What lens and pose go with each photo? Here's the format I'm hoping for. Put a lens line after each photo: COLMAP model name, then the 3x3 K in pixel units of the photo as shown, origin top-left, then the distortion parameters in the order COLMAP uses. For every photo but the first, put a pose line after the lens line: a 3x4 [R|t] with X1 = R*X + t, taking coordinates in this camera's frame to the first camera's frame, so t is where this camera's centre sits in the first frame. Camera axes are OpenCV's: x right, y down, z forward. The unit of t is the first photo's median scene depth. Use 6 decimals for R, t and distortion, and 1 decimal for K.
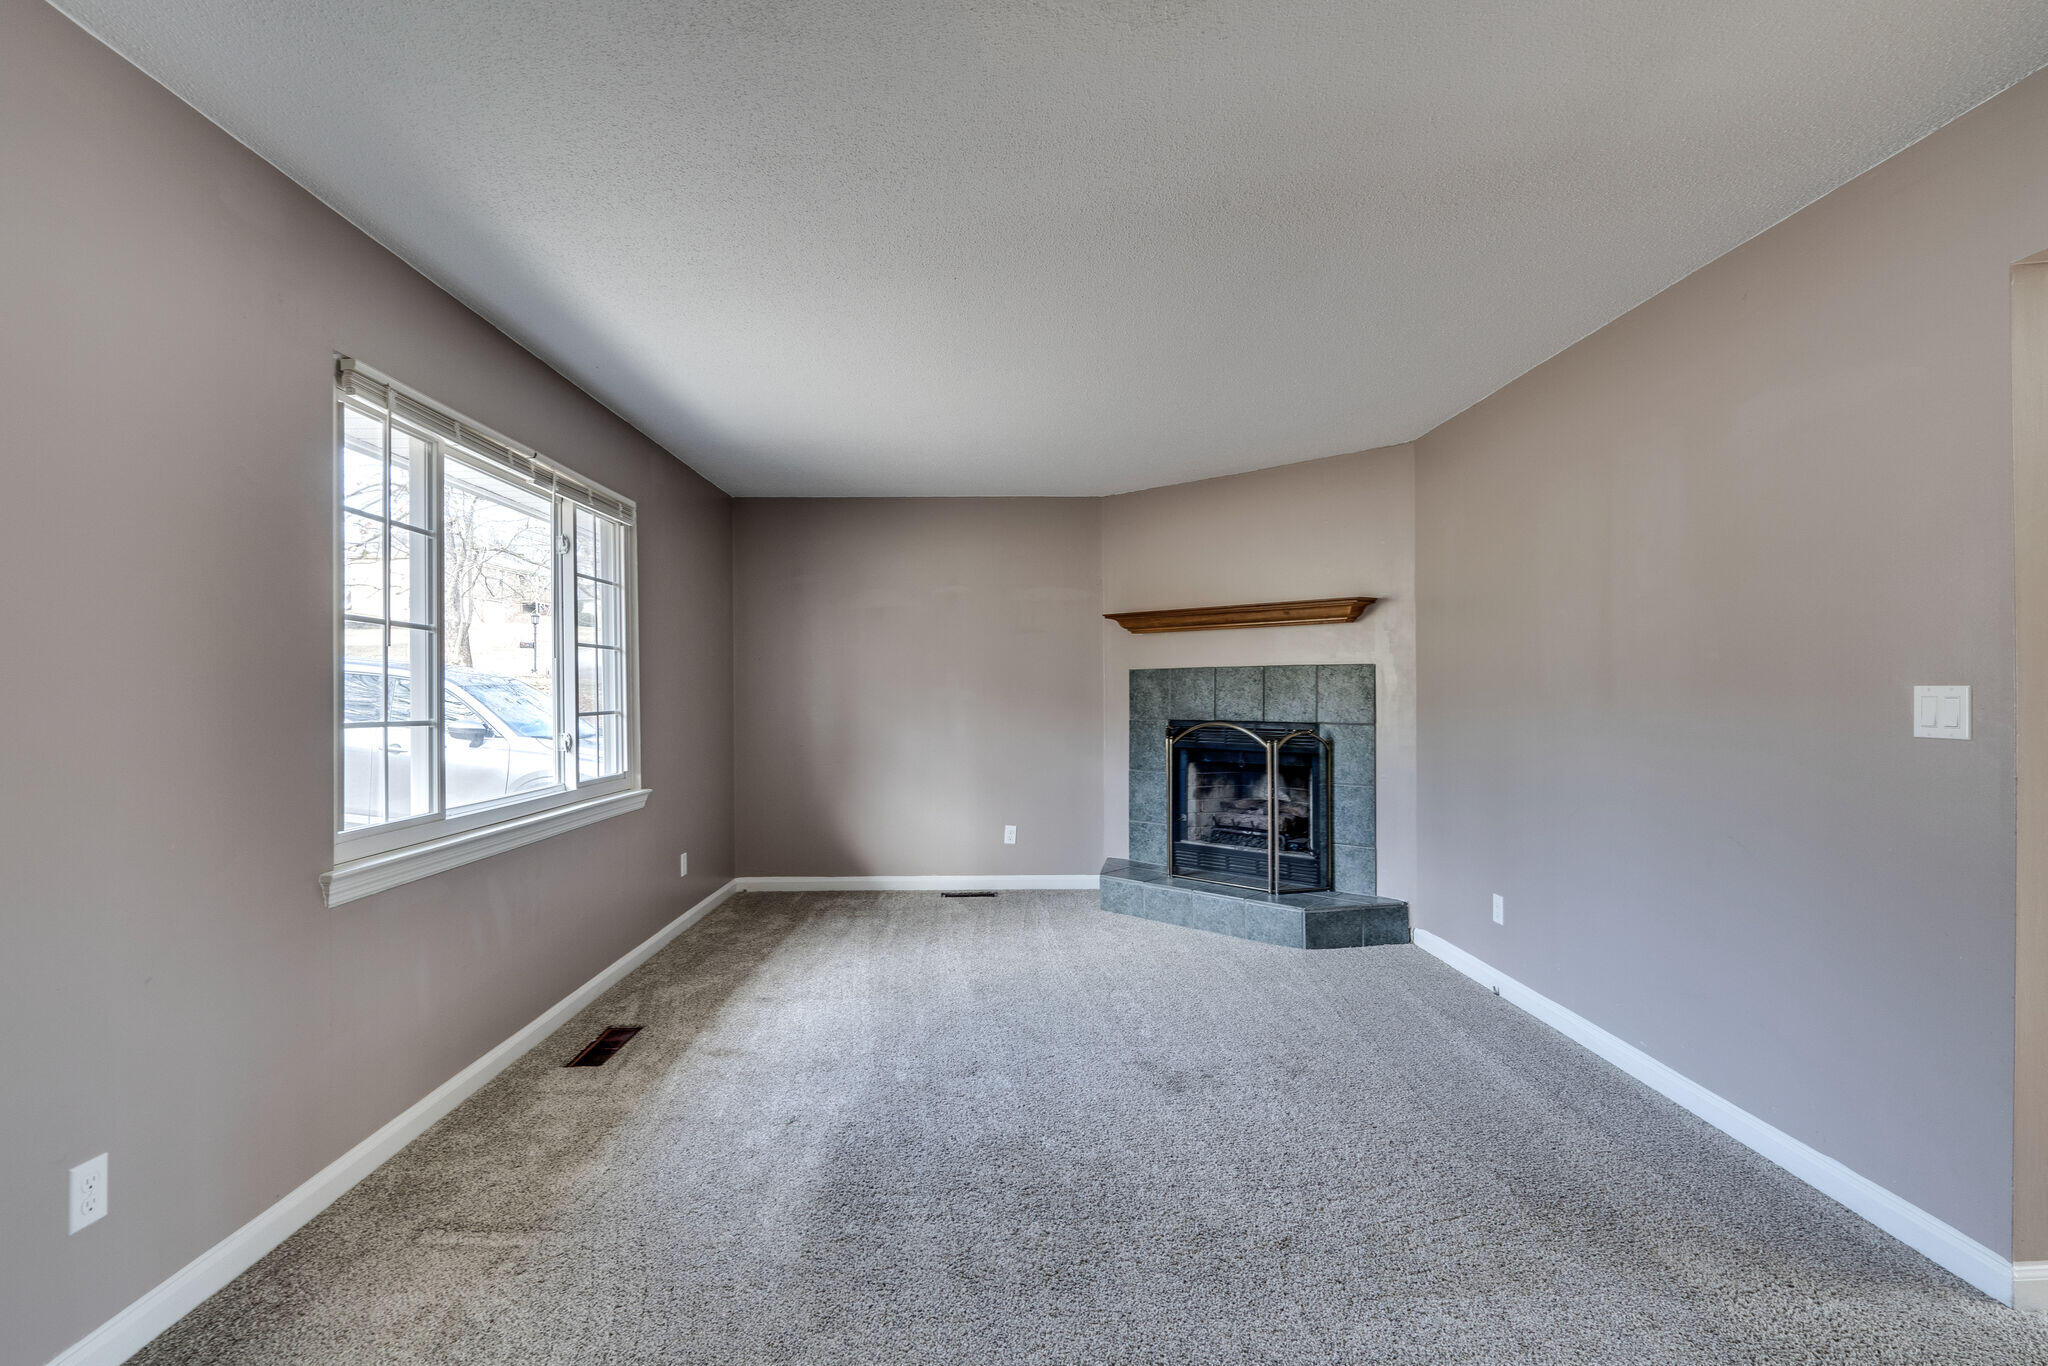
lens RADIAL K [[940.7, 0, 1012.6], [0, 940.7, 685.8], [0, 0, 1]] dist [-0.001962, 0.000641]
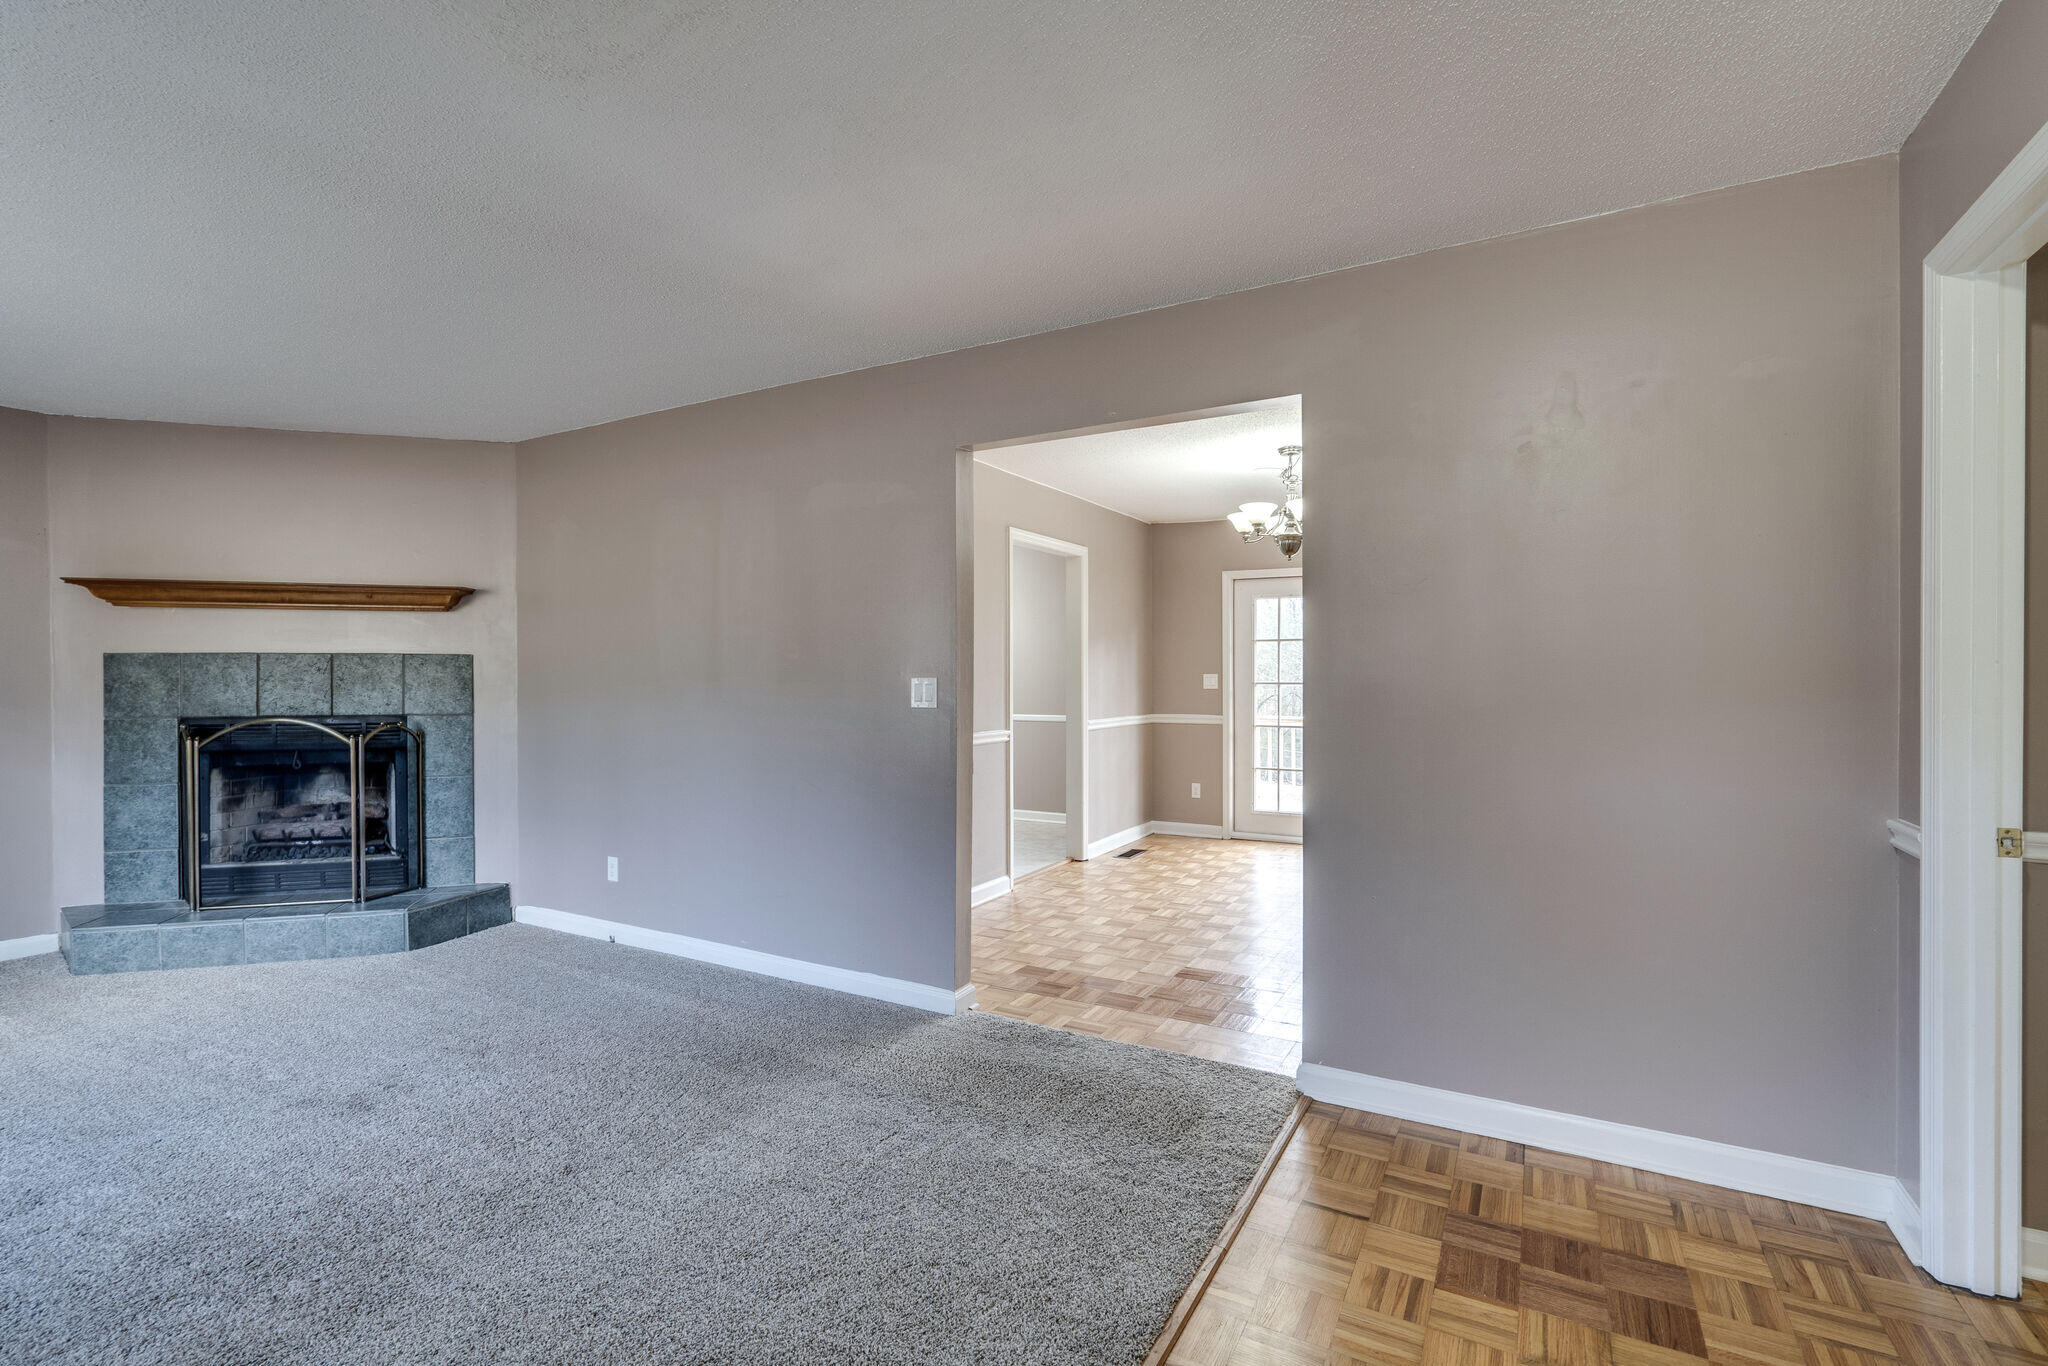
lens RADIAL K [[940.7, 0, 1012.6], [0, 940.7, 685.8], [0, 0, 1]] dist [-0.001962, 0.000641]
pose [[0.513377, -0.003976, 0.858154, -0.182199], [-0.005184, 0.999957, 0.007734, -0.000449], [-0.858148, -0.008419, 0.513334, -0.015788]]
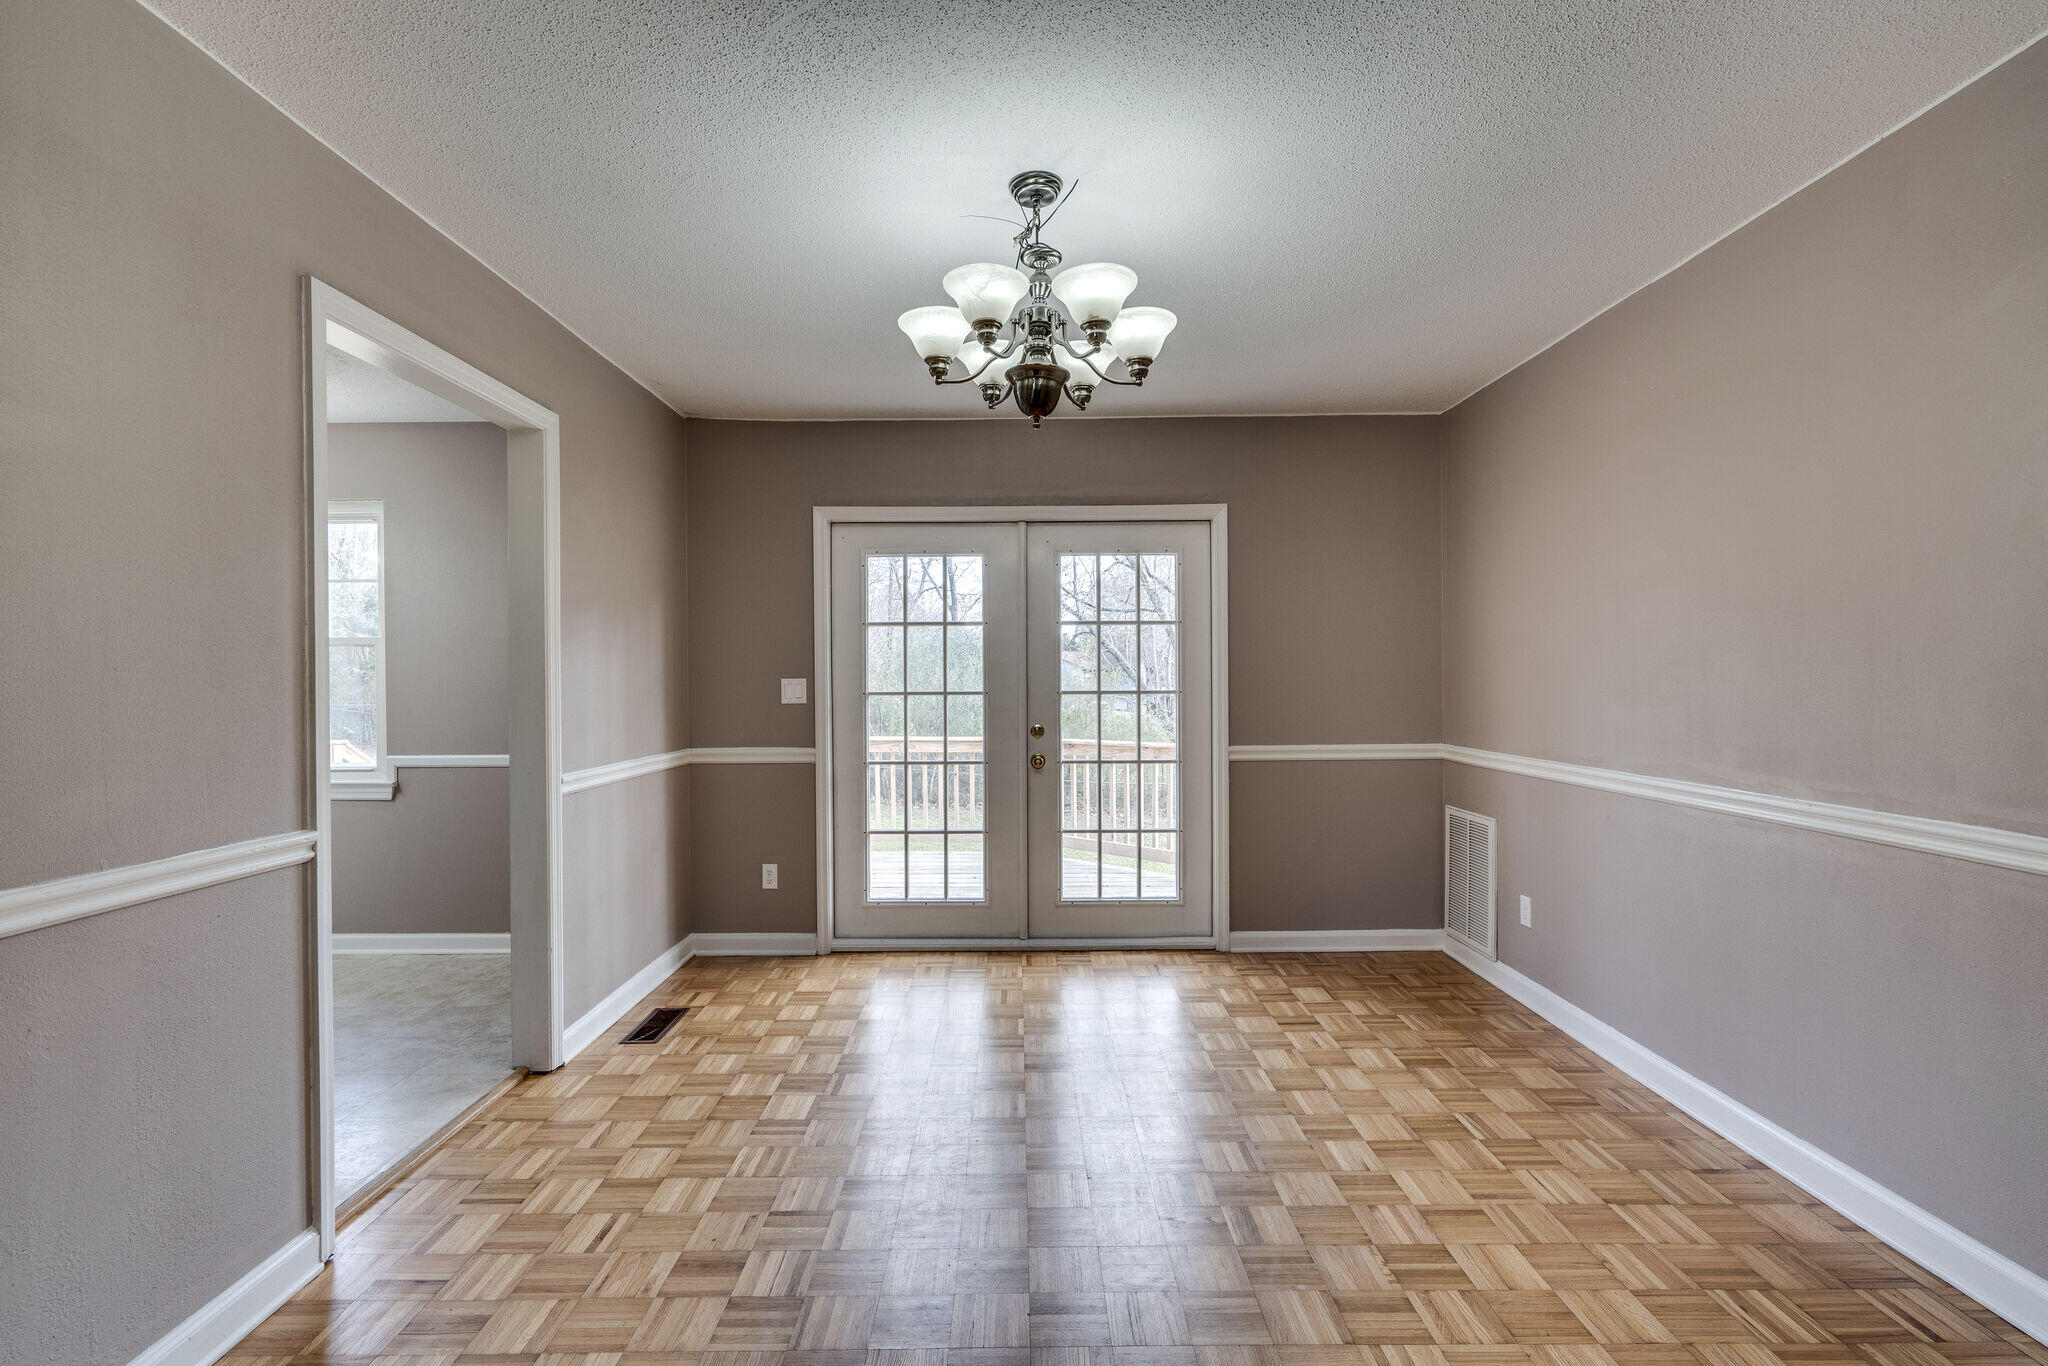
lens RADIAL K [[929.0, 0, 1022.4], [0, 929.0, 685.8], [0, 0, 1]] dist [-0.003342, -0.000312]
pose [[0.017047, -0.000017, 0.999855, 0.408281], [-0.000160, 1.000000, 0.000020, -0.002467], [-0.999855, -0.000161, 0.017047, 0.260403]]
